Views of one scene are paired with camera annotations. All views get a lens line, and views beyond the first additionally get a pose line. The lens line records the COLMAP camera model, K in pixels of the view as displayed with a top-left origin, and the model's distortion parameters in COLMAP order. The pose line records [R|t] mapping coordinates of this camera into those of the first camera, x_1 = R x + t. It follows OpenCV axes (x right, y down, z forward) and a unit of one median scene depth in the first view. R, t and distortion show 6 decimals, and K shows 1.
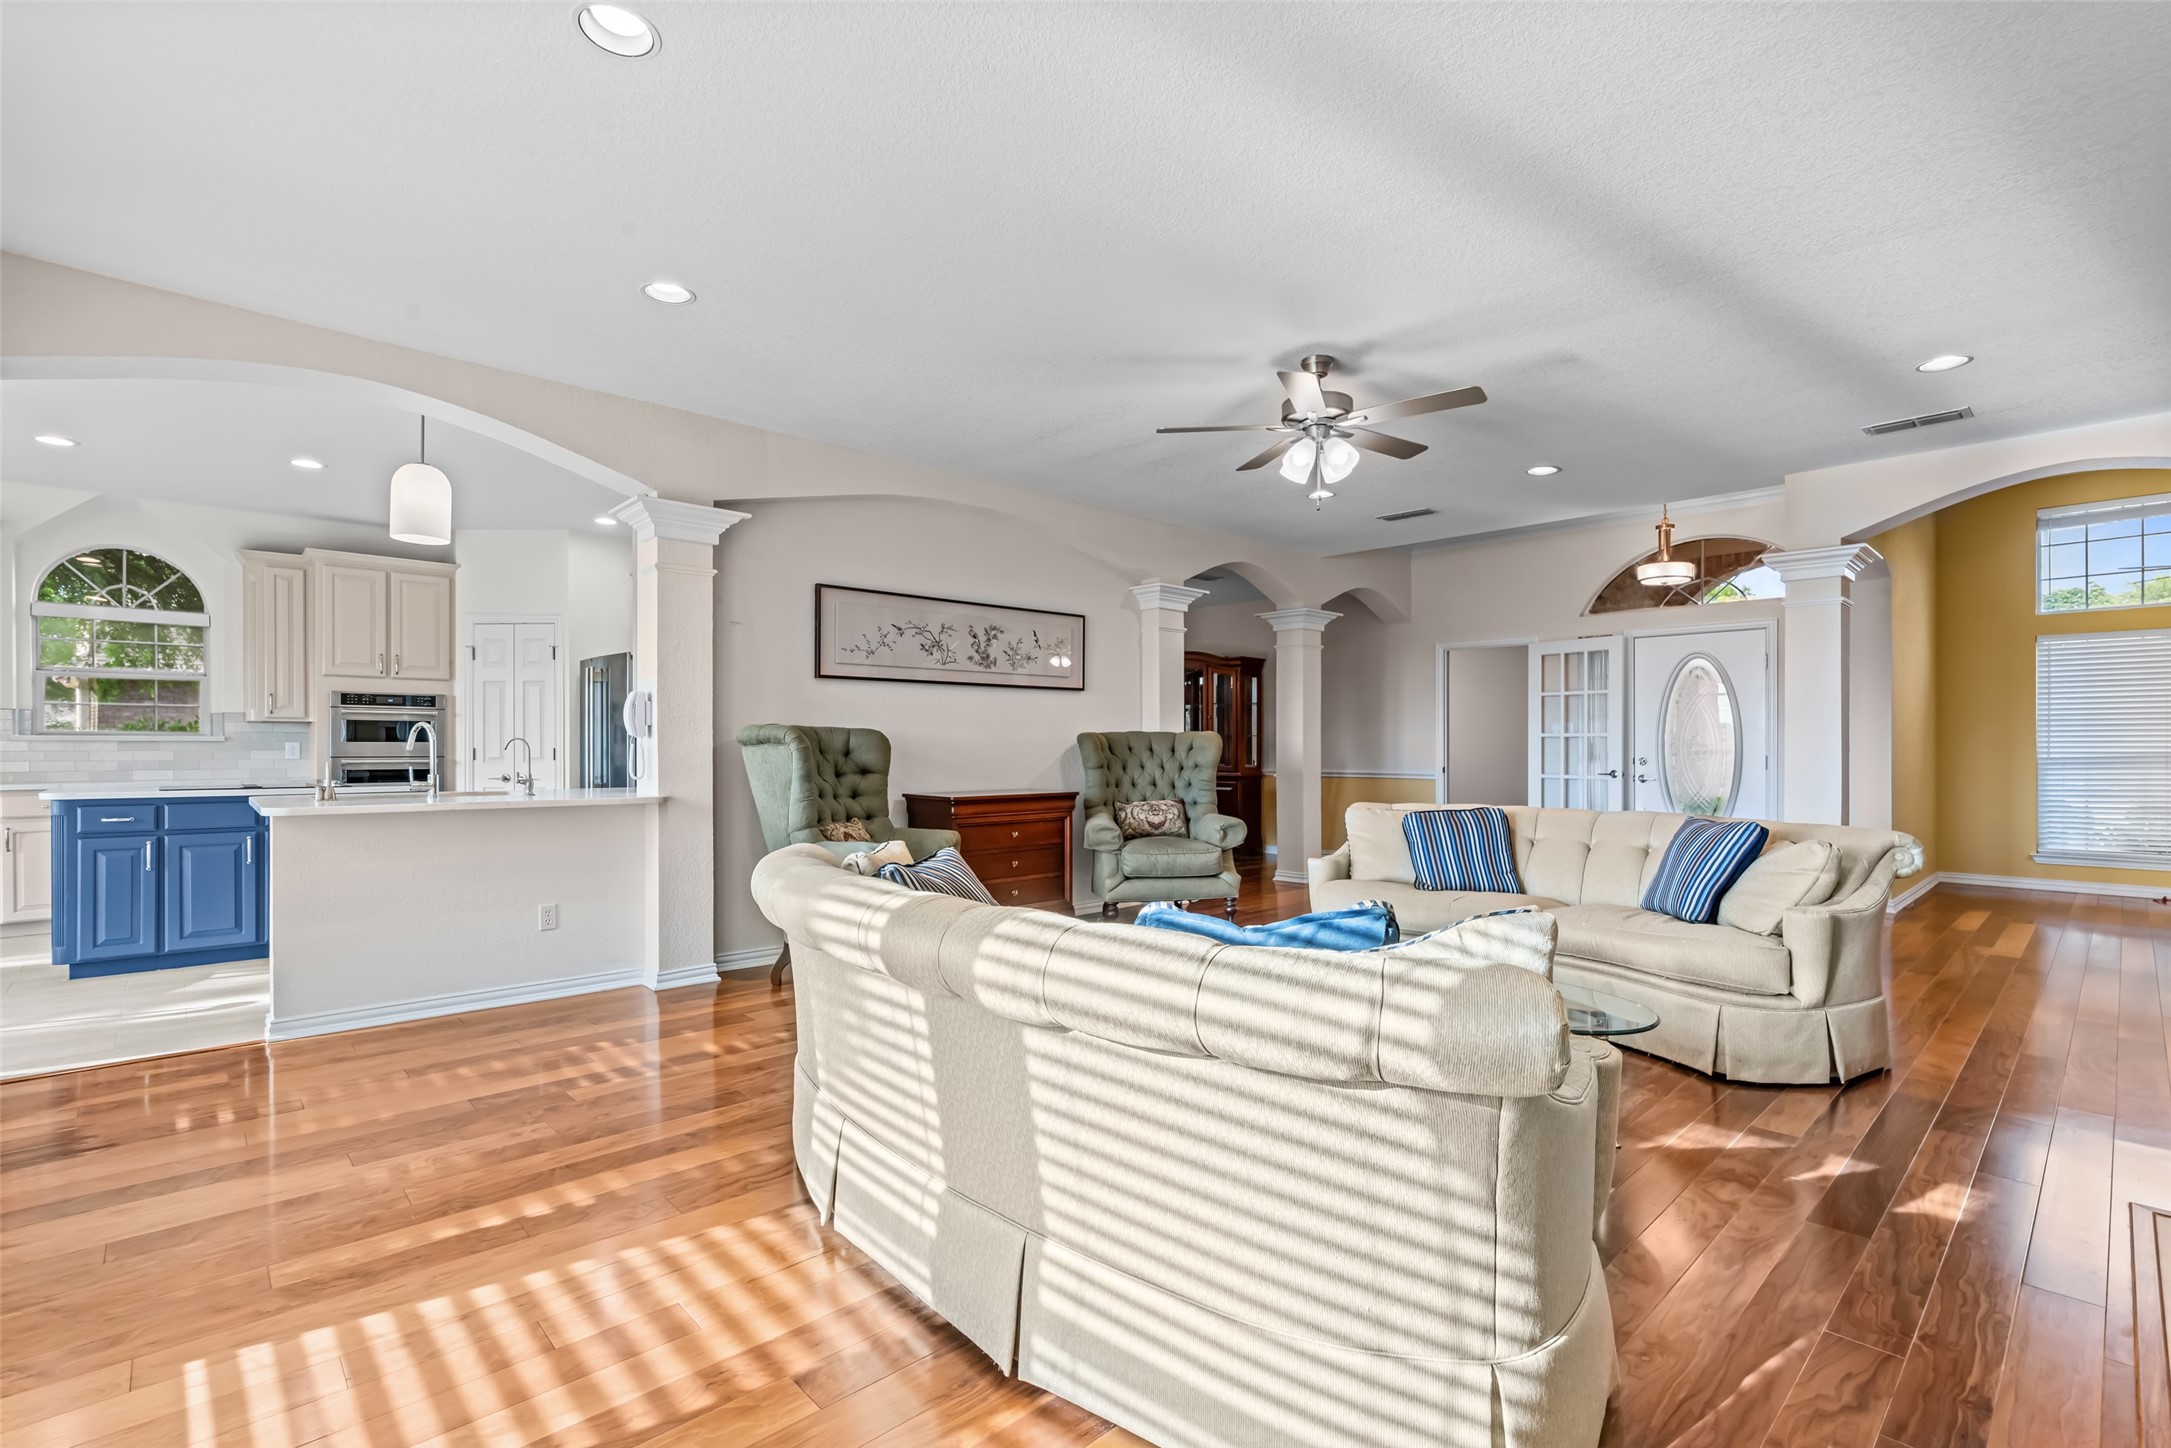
lens RADIAL K [[996.5, 0, 1082.1], [0, 996.5, 752.2], [0, 0, 1]] dist [-0.010914, 0.004397]
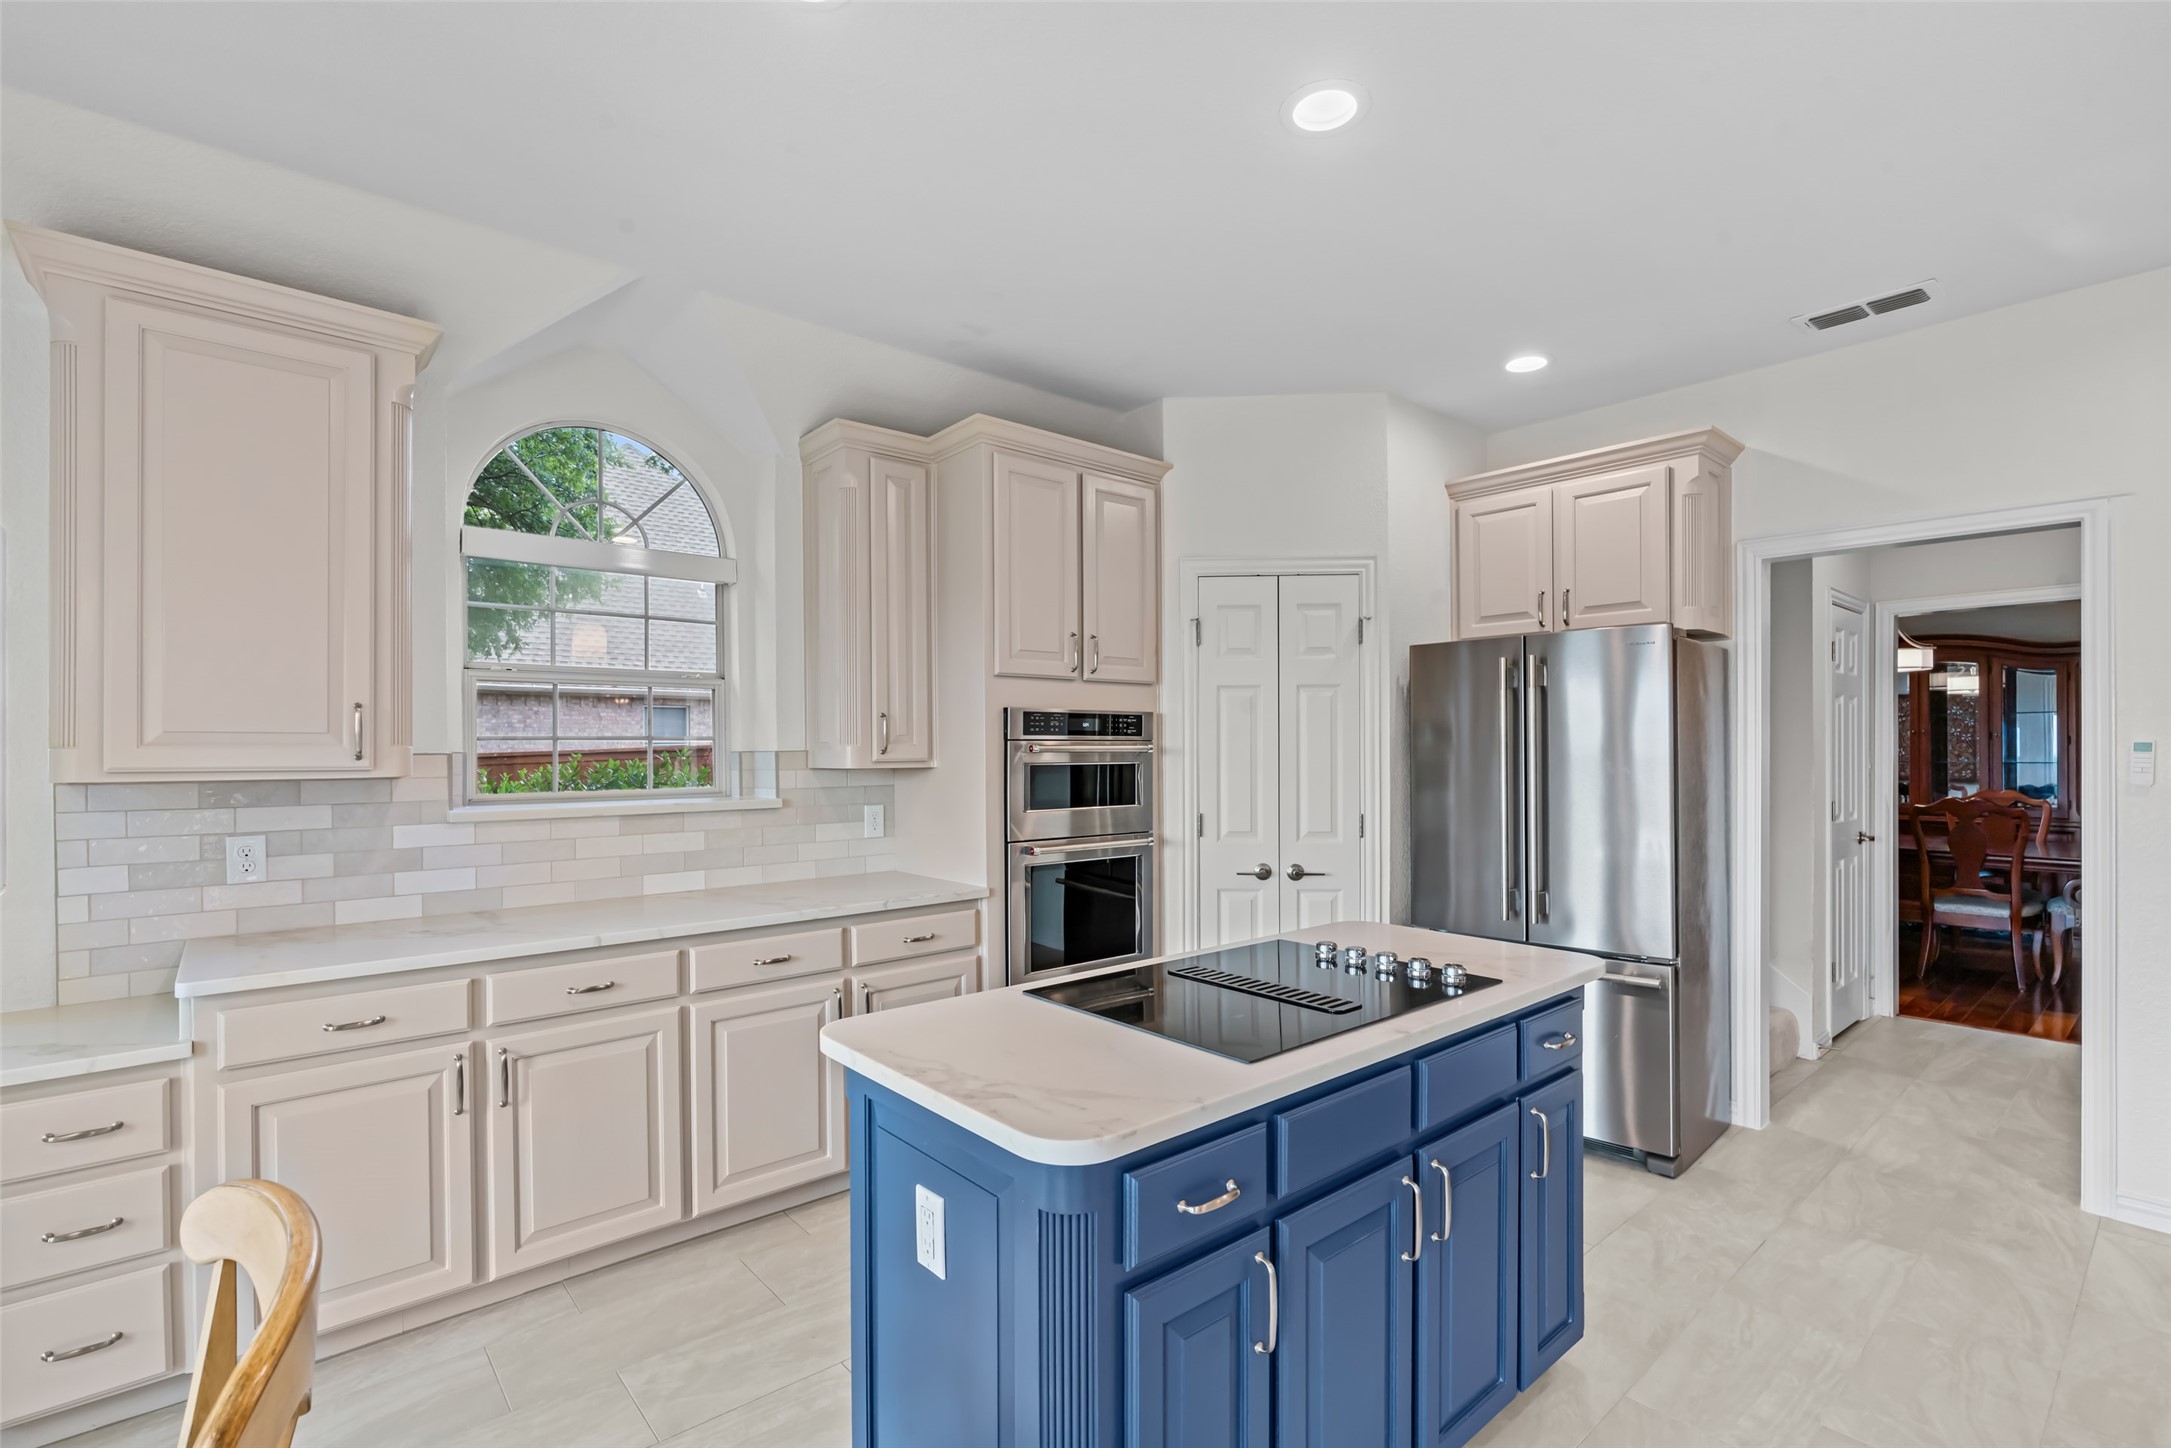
lens RADIAL K [[996.5, 0, 1089.3], [0, 996.5, 747.1], [0, 0, 1]] dist [-0.010914, 0.004397]
pose [[0.999072, -0.005427, -0.042717, -0.698792], [0.005085, 0.999954, -0.008100, -0.037832], [0.042759, 0.007876, 0.999054, 0.508463]]
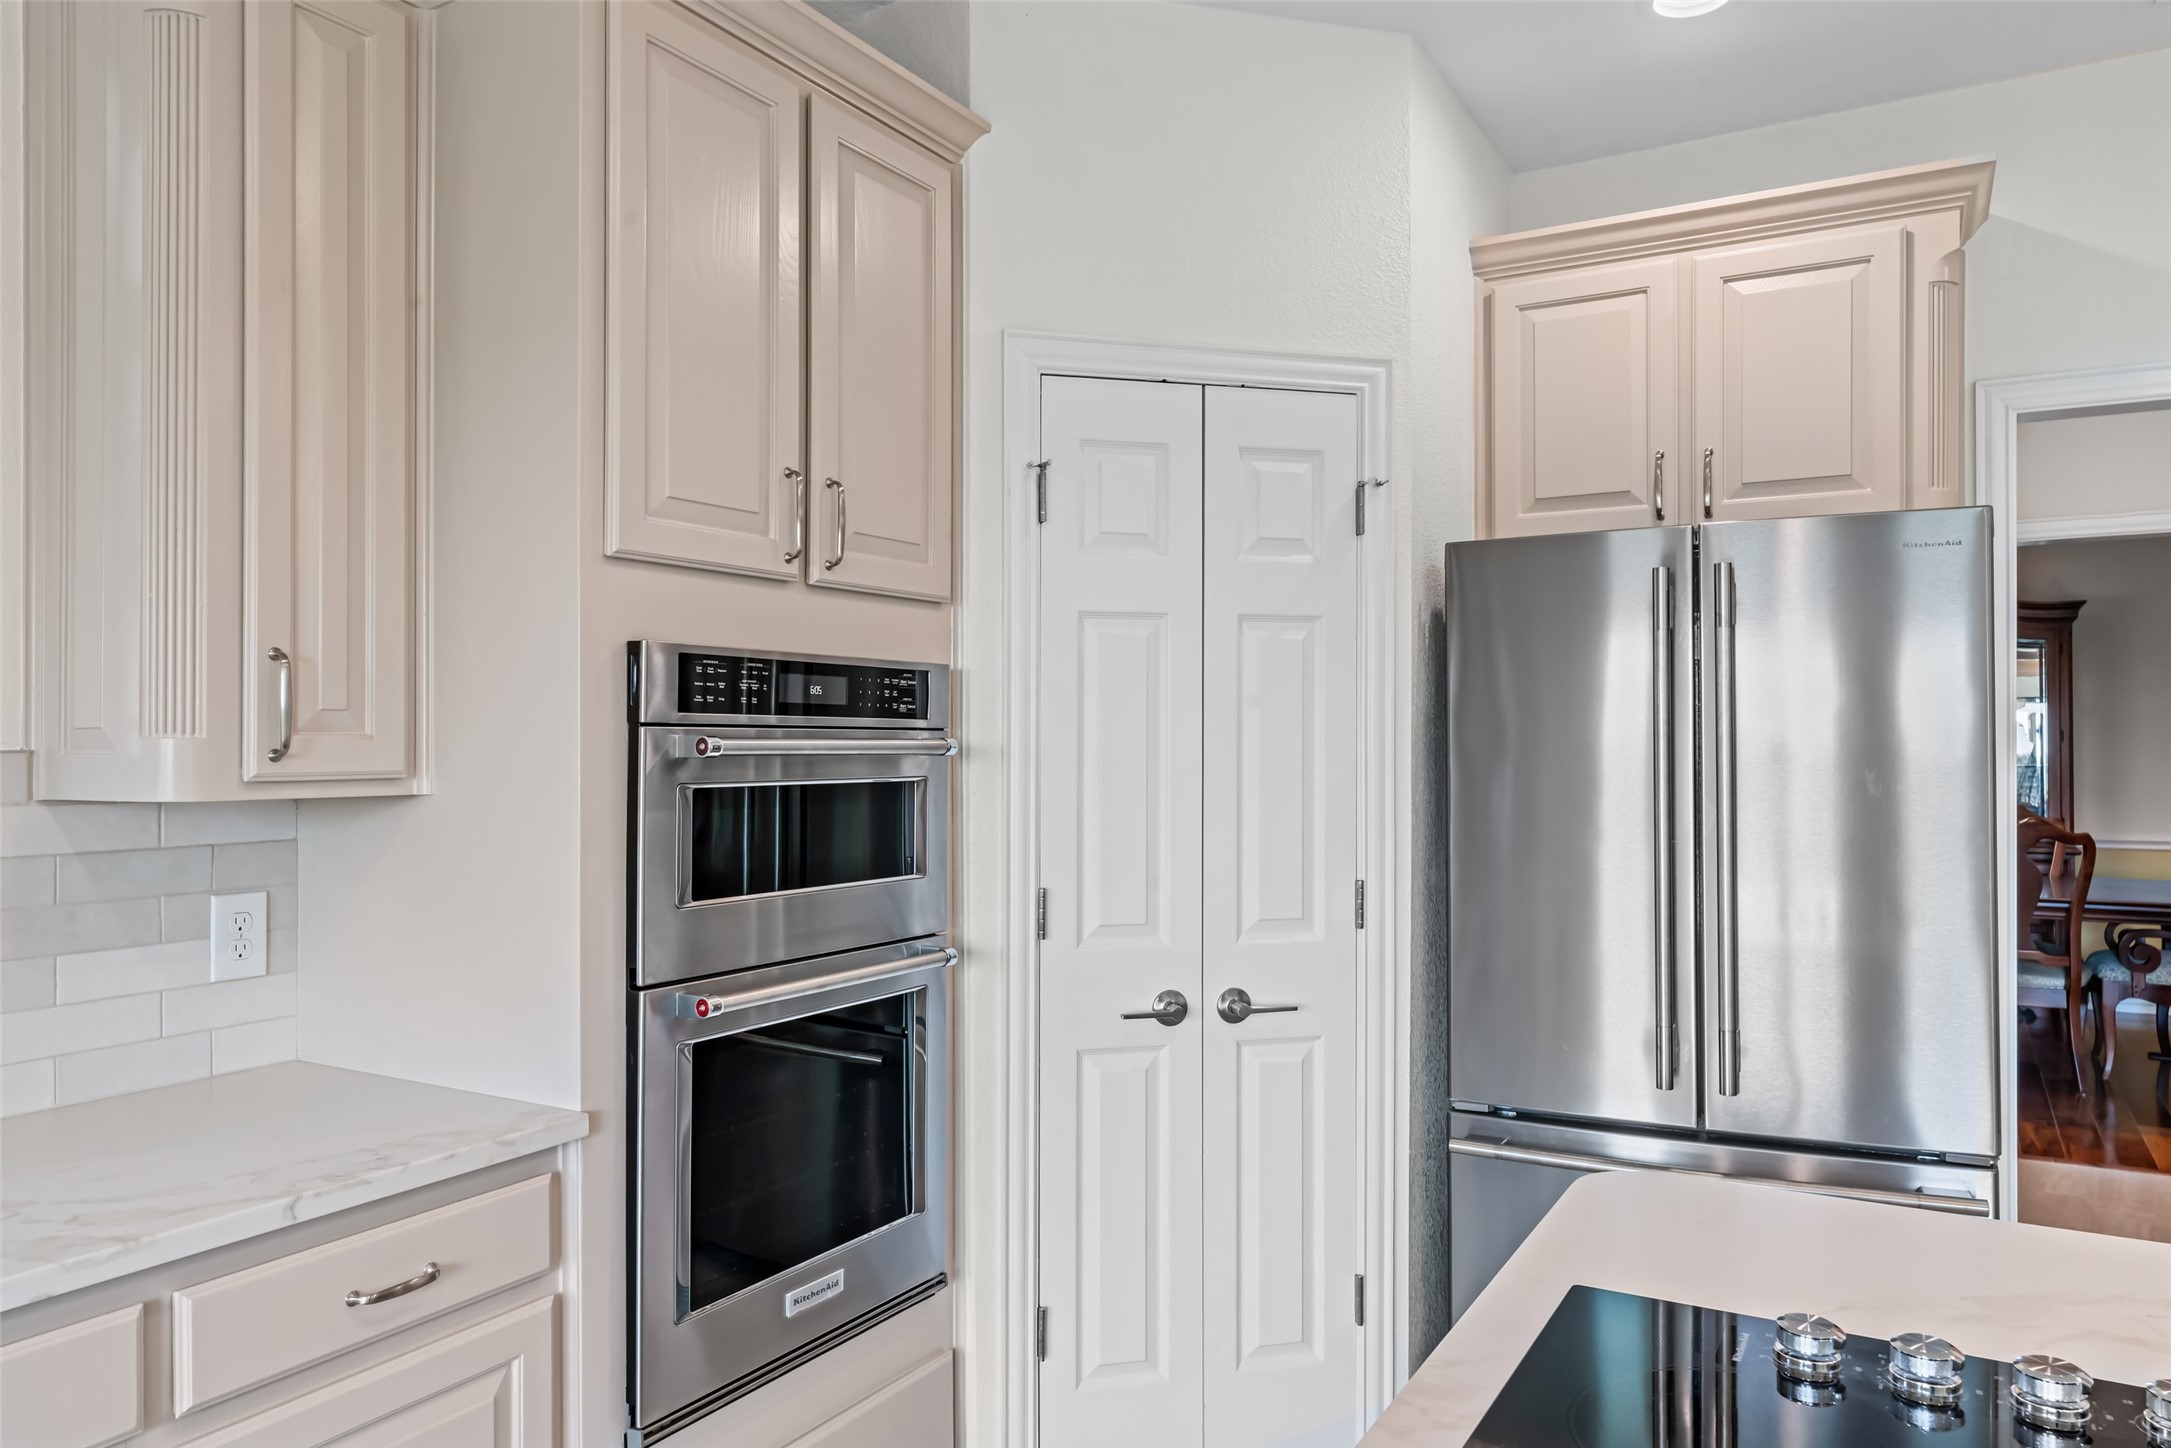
lens RADIAL K [[1471.9, 0, 1088.0], [0, 1471.9, 722.3], [0, 0, 1]] dist [0.005041, 0.003887]
pose [[0.958974, 0.001545, 0.283489, -0.758195], [0.003675, 0.999833, -0.017879, -0.040738], [-0.283470, 0.018188, 0.958809, 0.704652]]
